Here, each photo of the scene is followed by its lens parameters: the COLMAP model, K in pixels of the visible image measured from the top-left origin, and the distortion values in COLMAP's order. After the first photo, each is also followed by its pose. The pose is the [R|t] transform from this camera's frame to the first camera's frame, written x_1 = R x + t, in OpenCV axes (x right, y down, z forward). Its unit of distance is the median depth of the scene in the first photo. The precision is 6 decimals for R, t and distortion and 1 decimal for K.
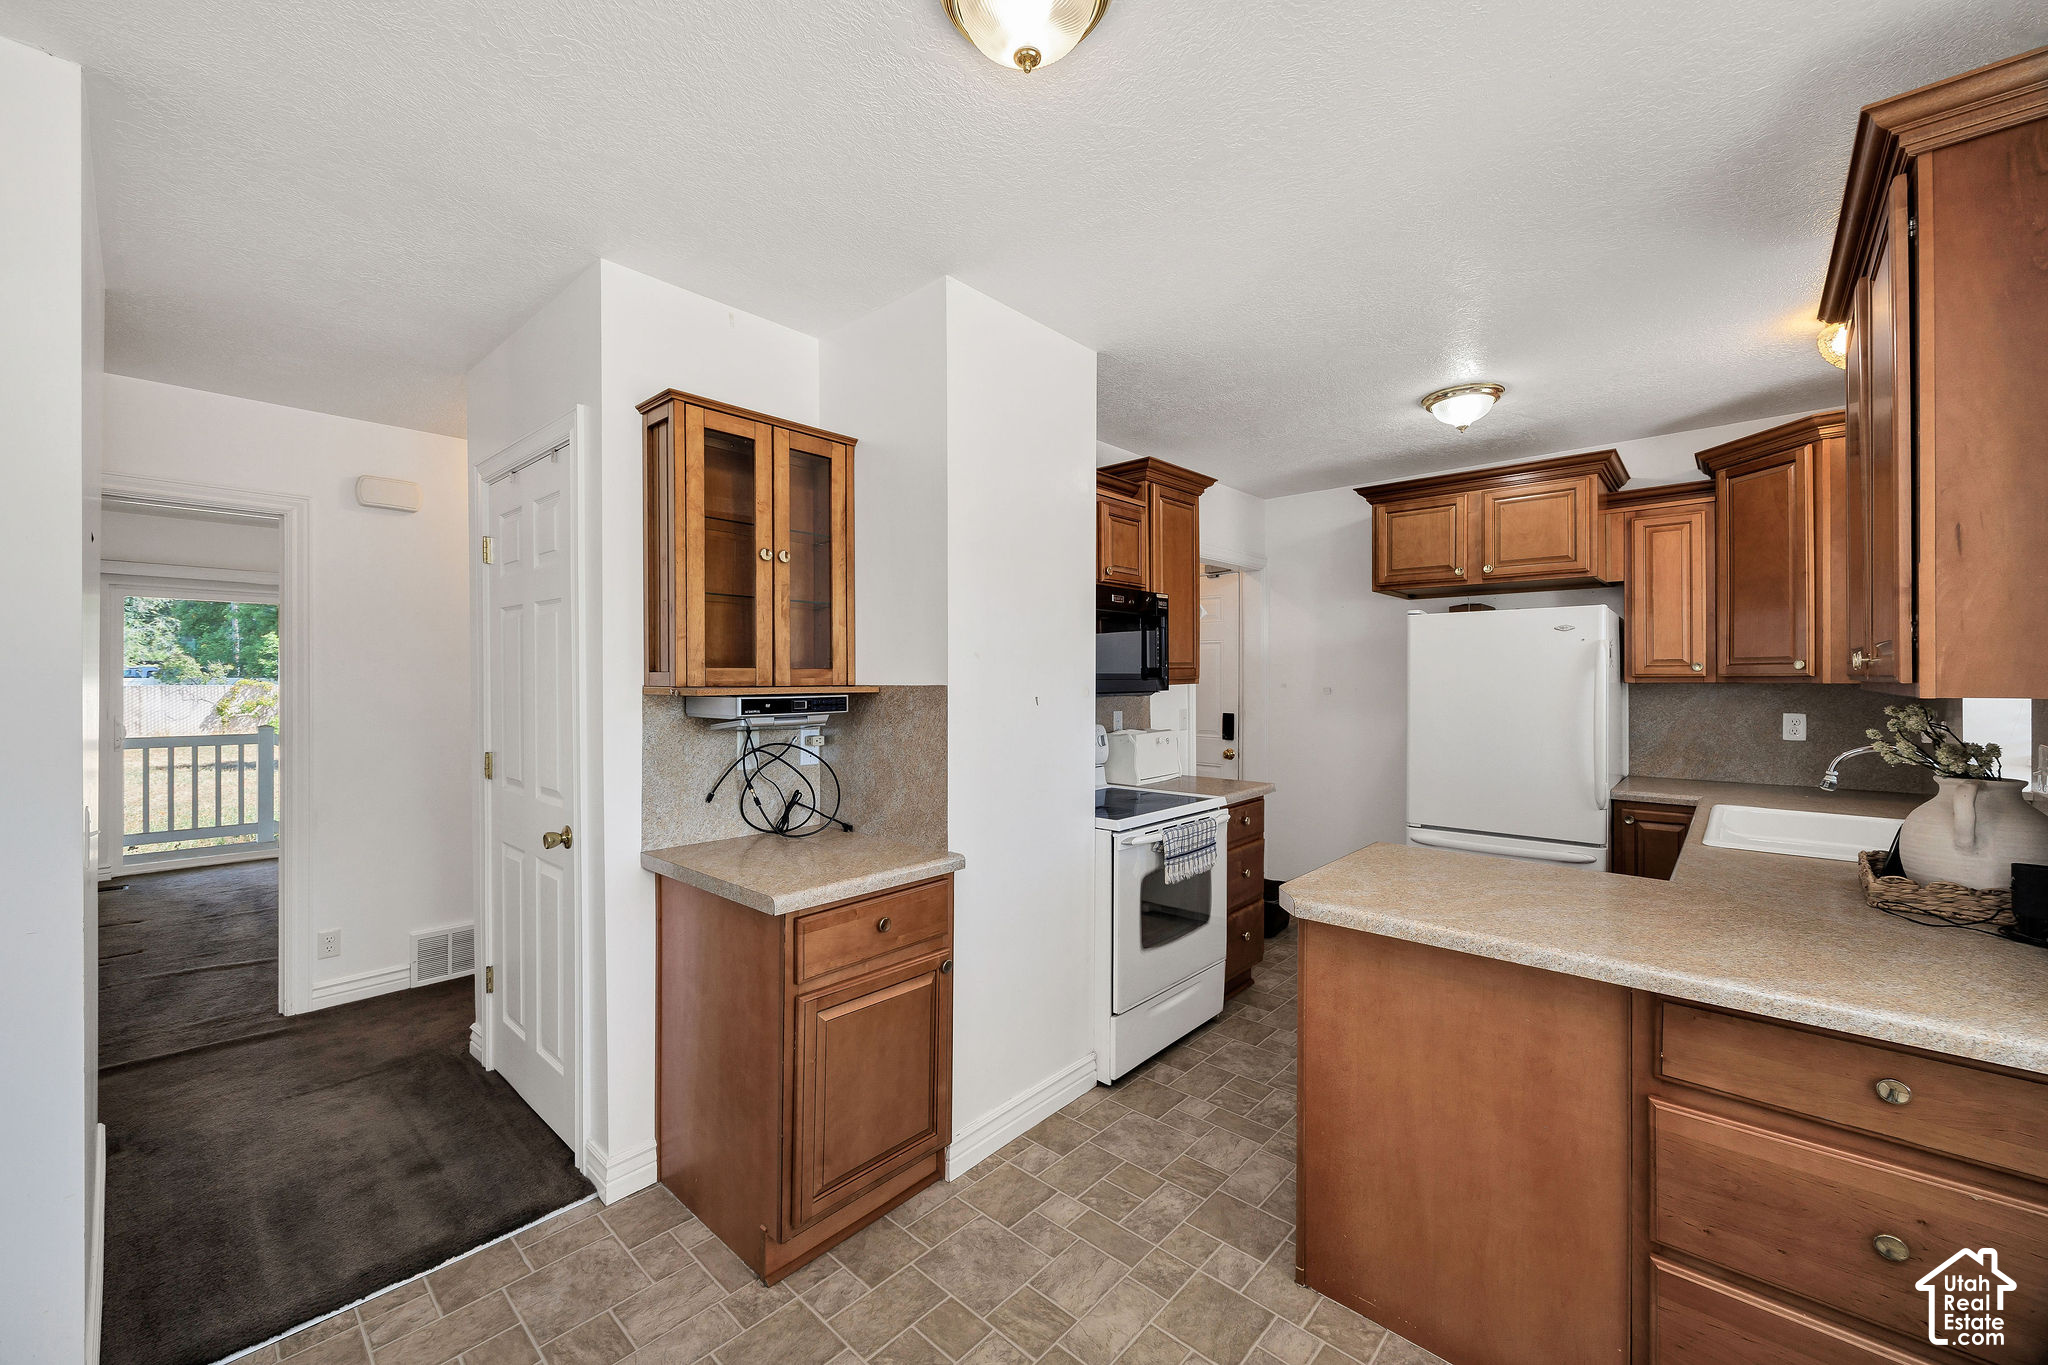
lens RADIAL K [[799.0, 0, 1024.0], [0, 799.0, 682.5], [0, 0, 1]] dist [-0.000292, -0.000151]
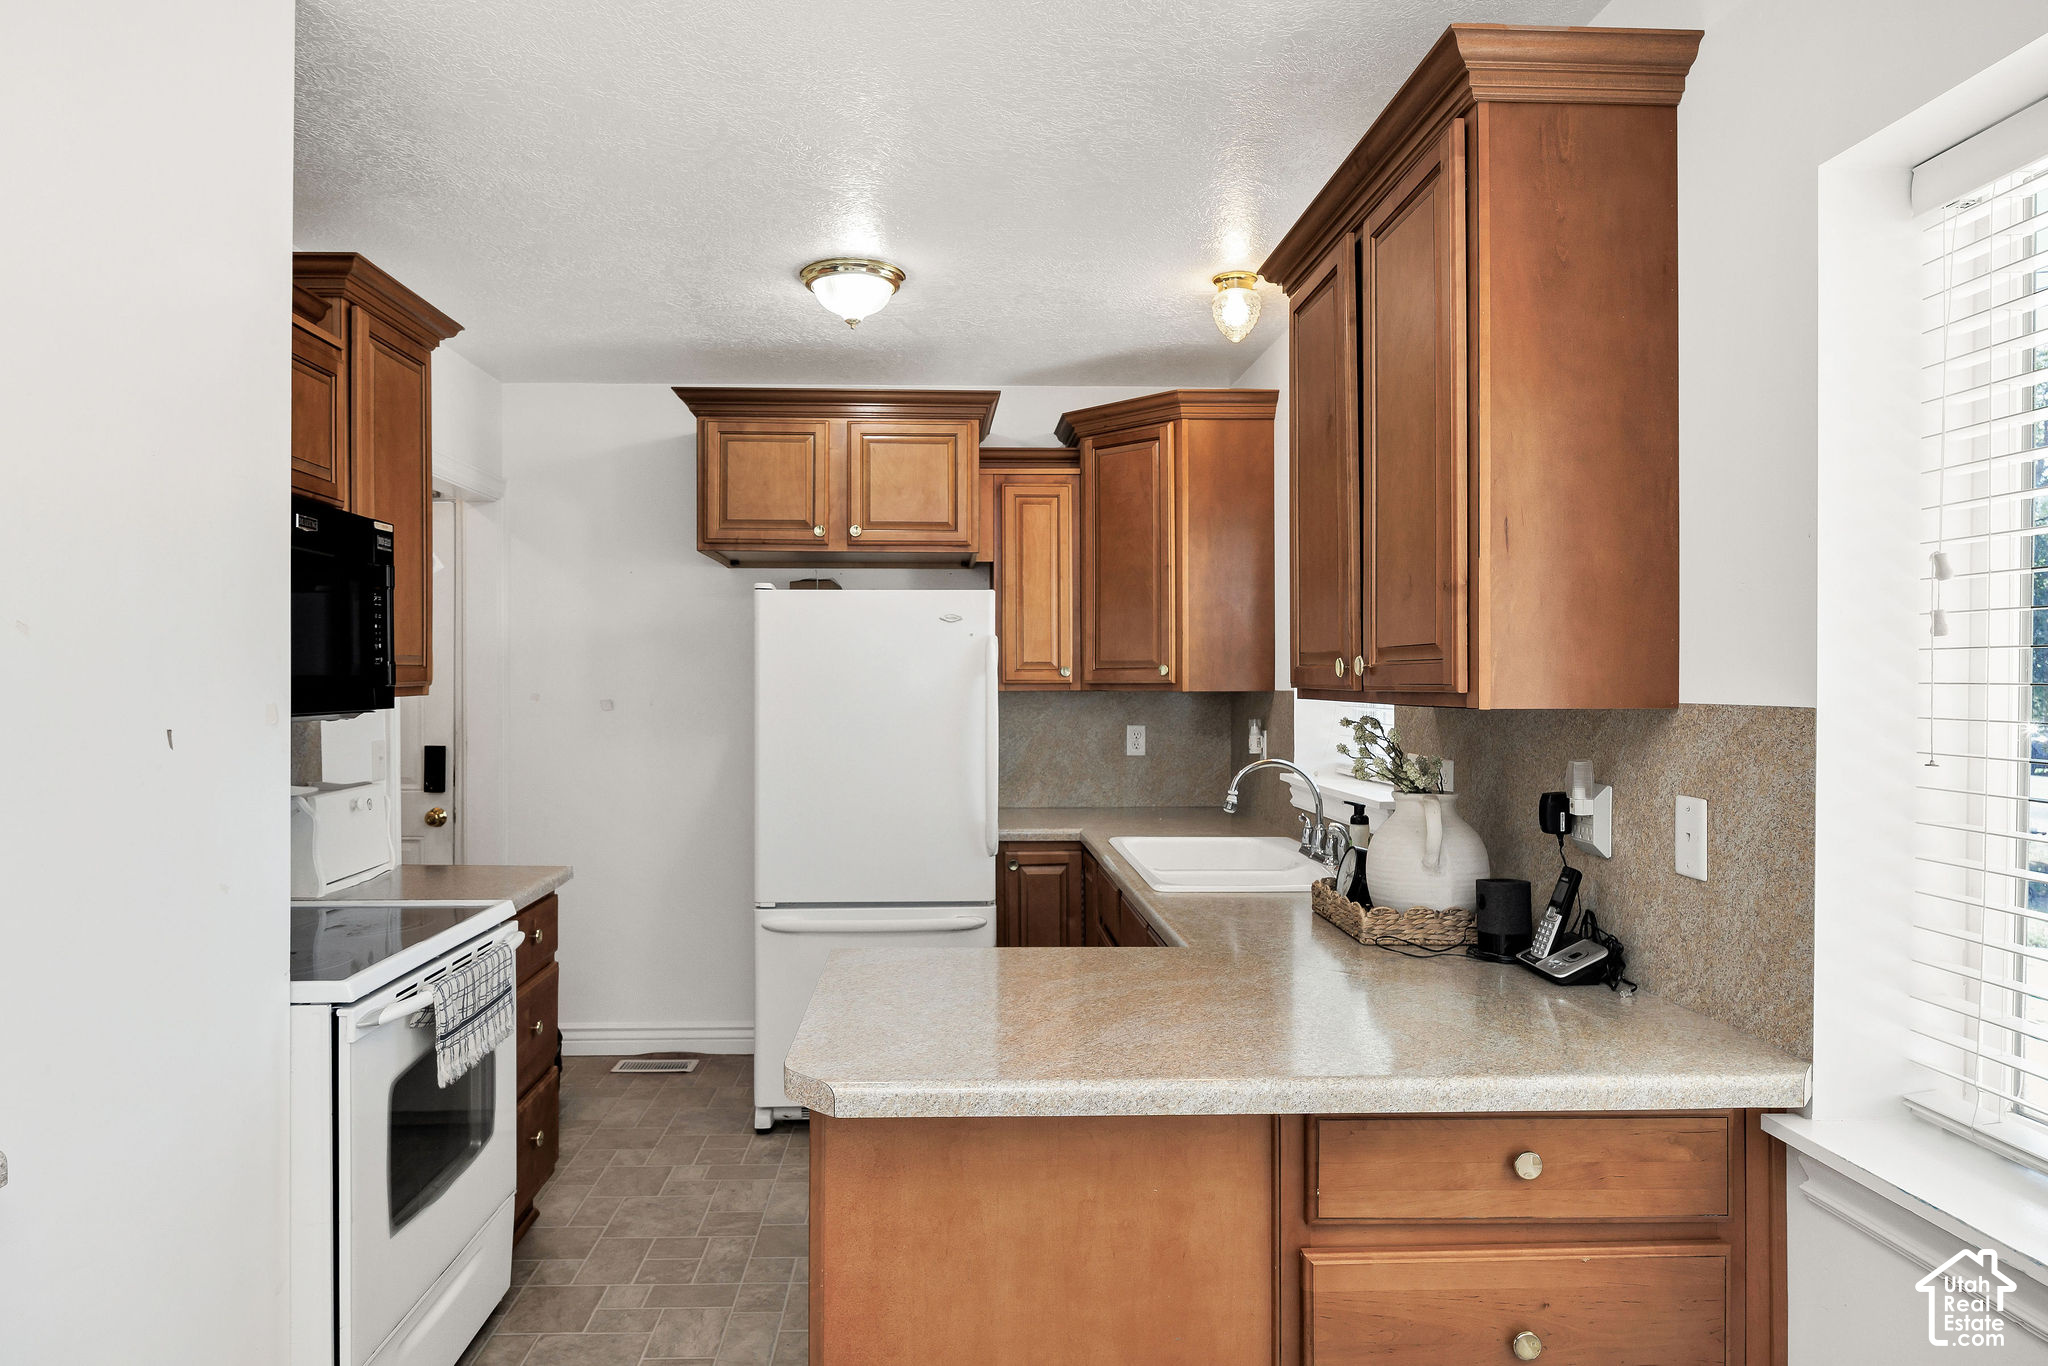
lens RADIAL K [[1217.1, 0, 1024.0], [0, 1217.1, 683.0], [0, 0, 1]] dist [-0.009103, -0.001814]
pose [[0.721106, 0.001937, 0.692822, -0.068907], [0.002373, 0.999983, -0.005266, -0.001387], [-0.692820, 0.005442, 0.721090, 0.137114]]
